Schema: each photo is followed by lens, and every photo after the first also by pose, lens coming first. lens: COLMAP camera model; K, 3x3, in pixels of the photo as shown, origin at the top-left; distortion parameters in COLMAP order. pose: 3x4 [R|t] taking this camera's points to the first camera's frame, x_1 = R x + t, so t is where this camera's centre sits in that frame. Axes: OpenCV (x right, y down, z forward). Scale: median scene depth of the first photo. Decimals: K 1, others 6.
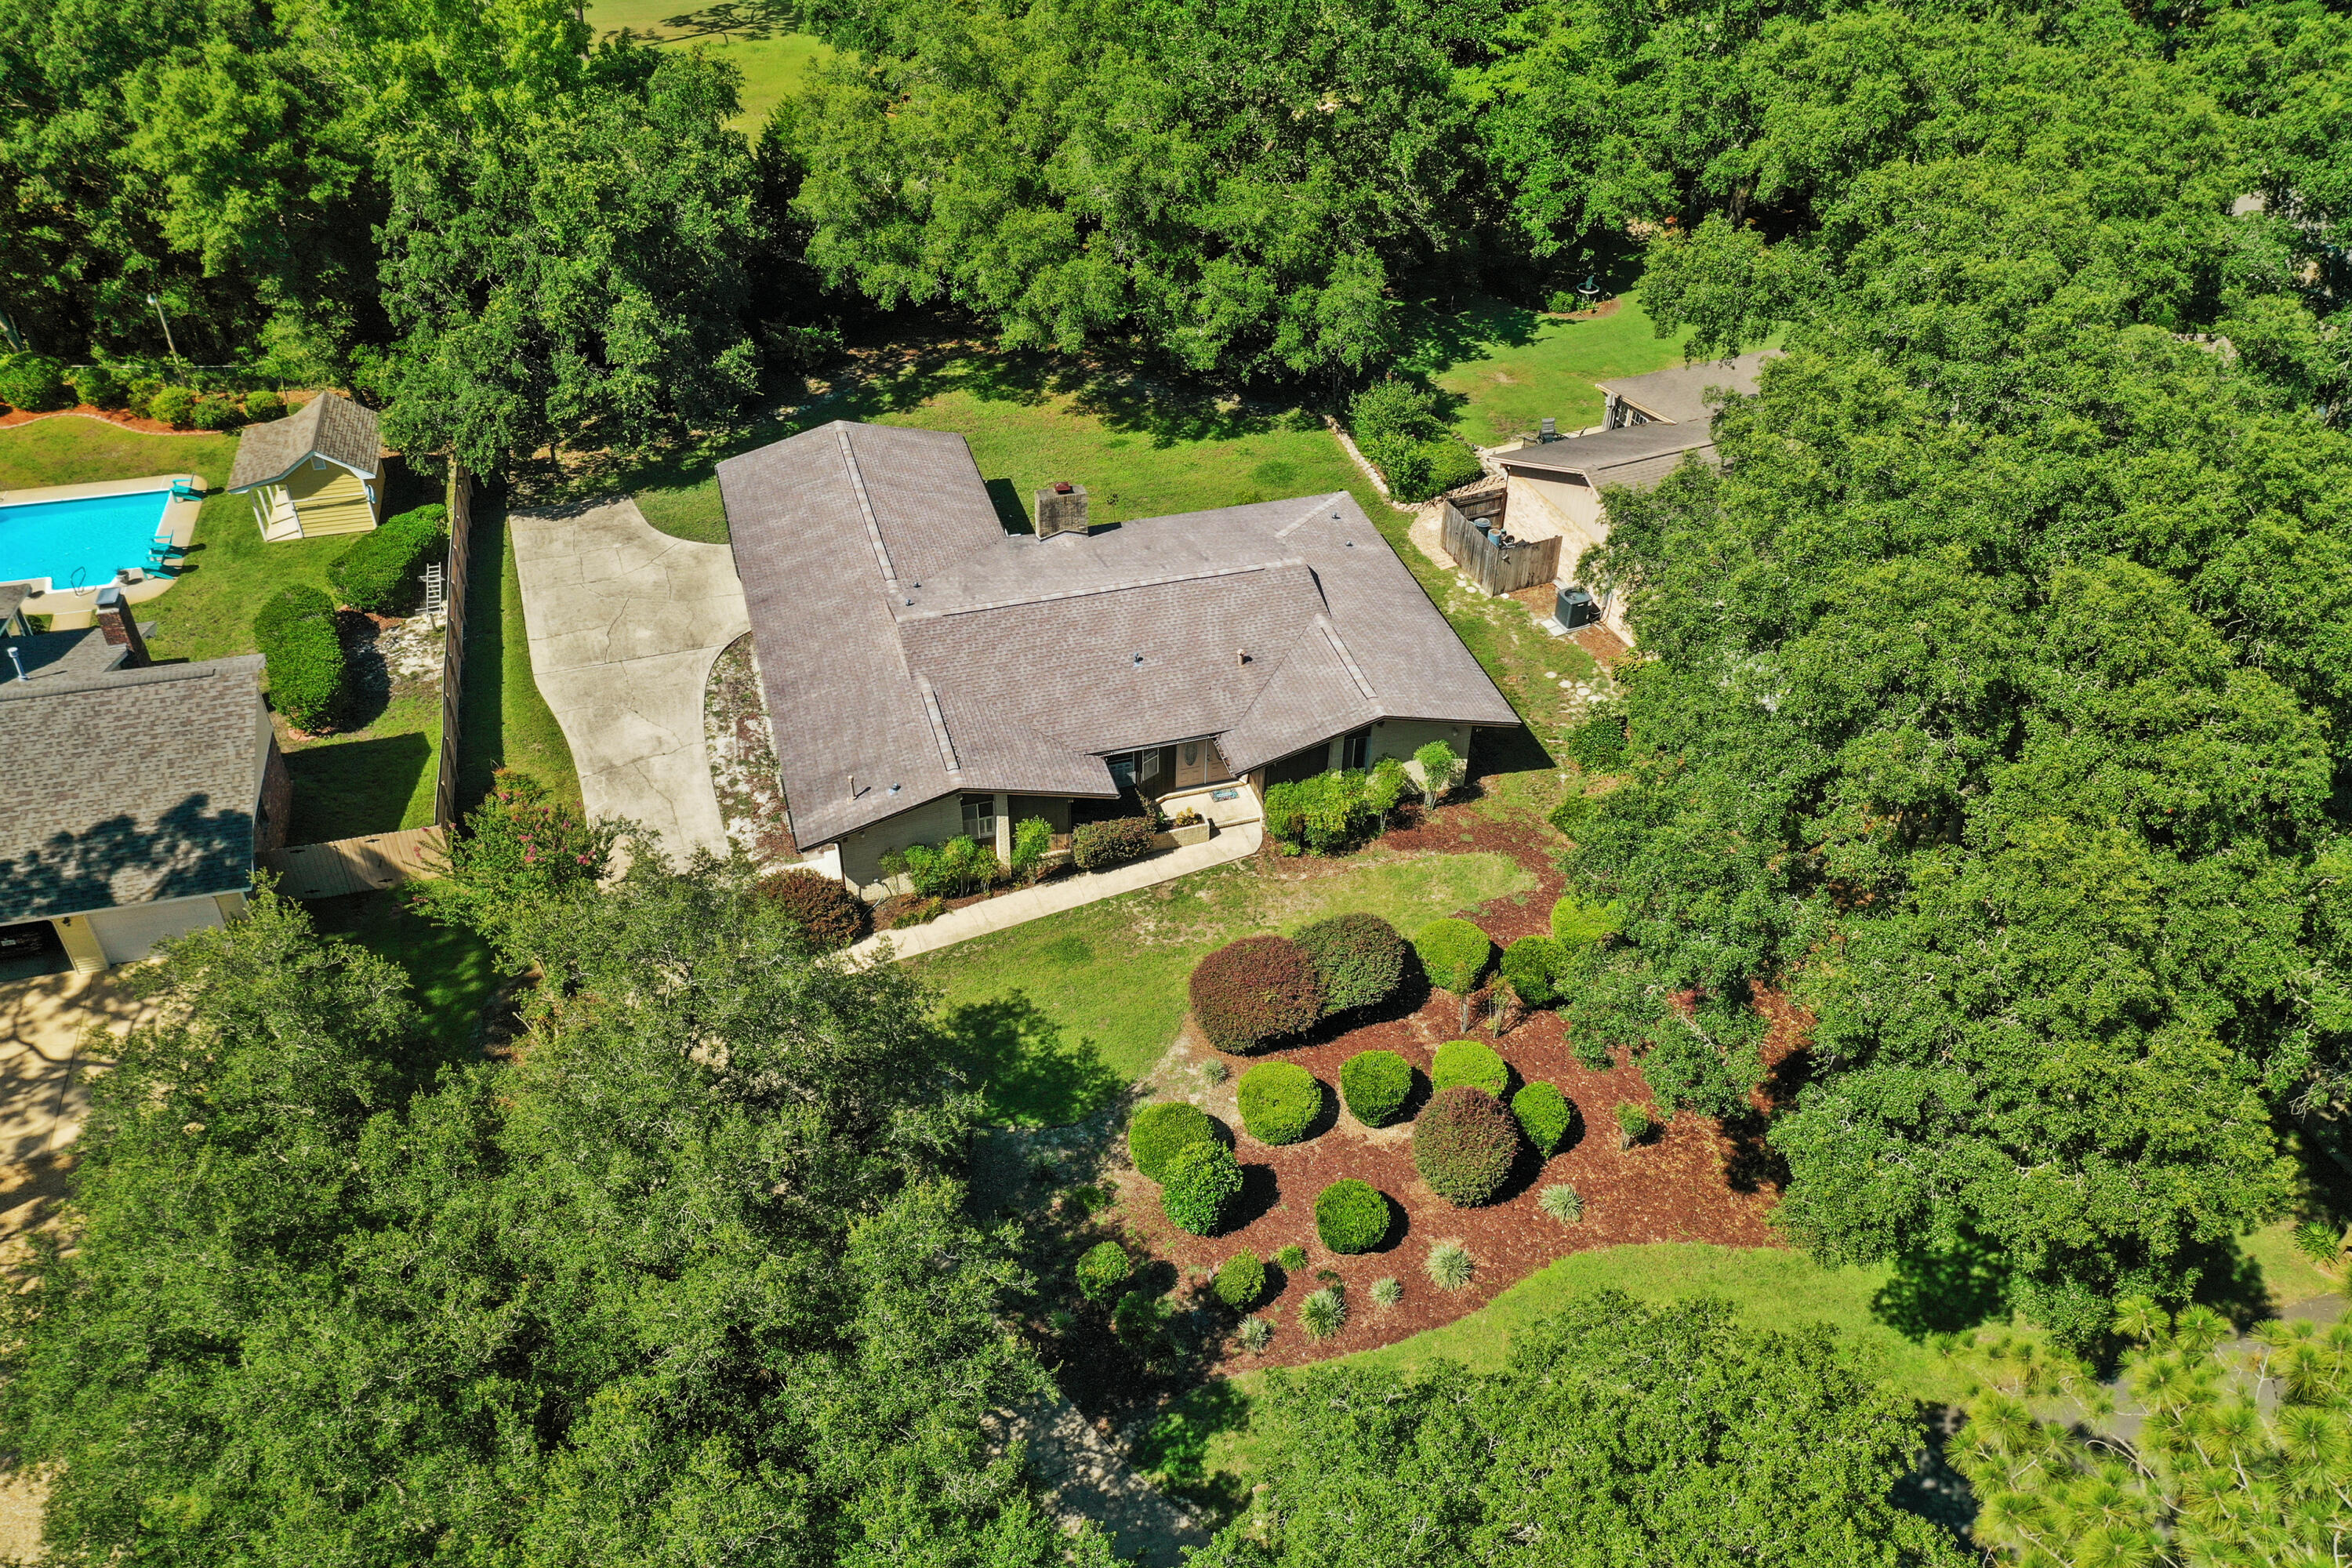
lens RADIAL K [[1860.7, 0, 1180.4], [0, 1860.7, 780.2], [0, 0, 1]] dist [-0.005830, -0.004988]
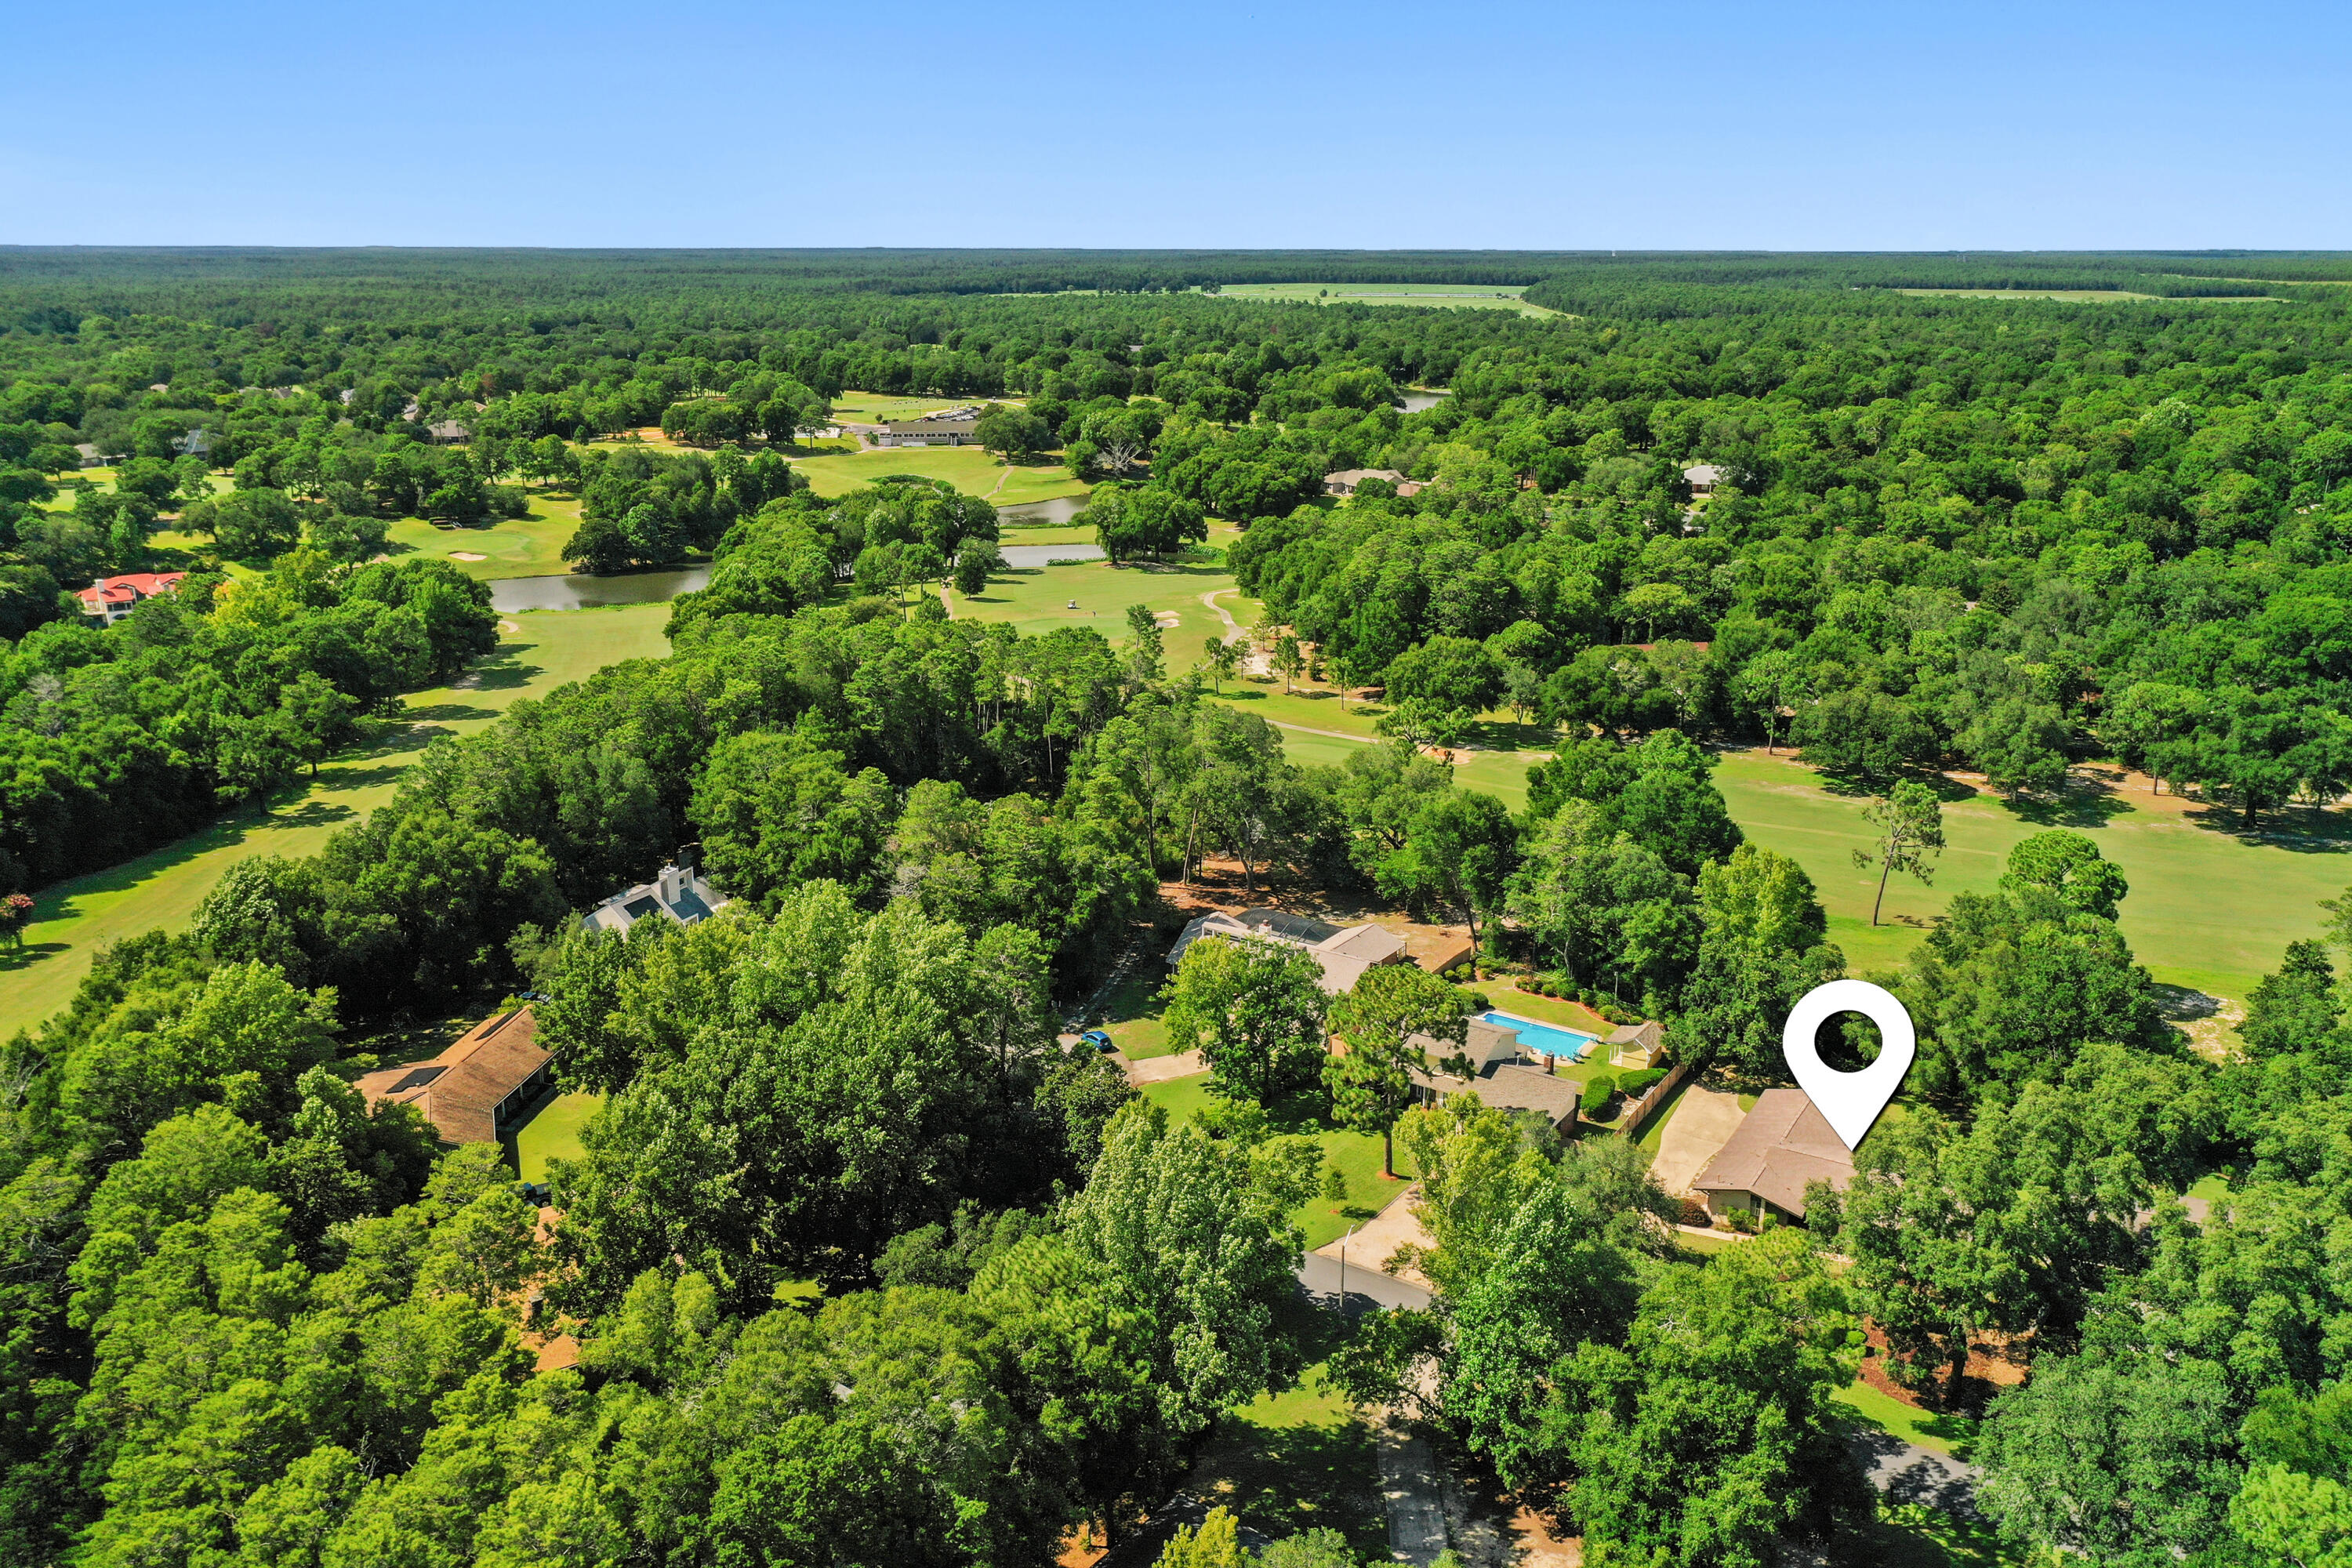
lens RADIAL K [[1860.7, 0, 1176.3], [0, 1860.7, 782.6], [0, 0, 1]] dist [-0.005830, -0.004988]
pose [[0.656969, 0.188884, -0.729873, 1.085760], [-0.450427, 0.874669, -0.179079, 0.310043], [0.604572, 0.446404, 0.659709, -1.488588]]
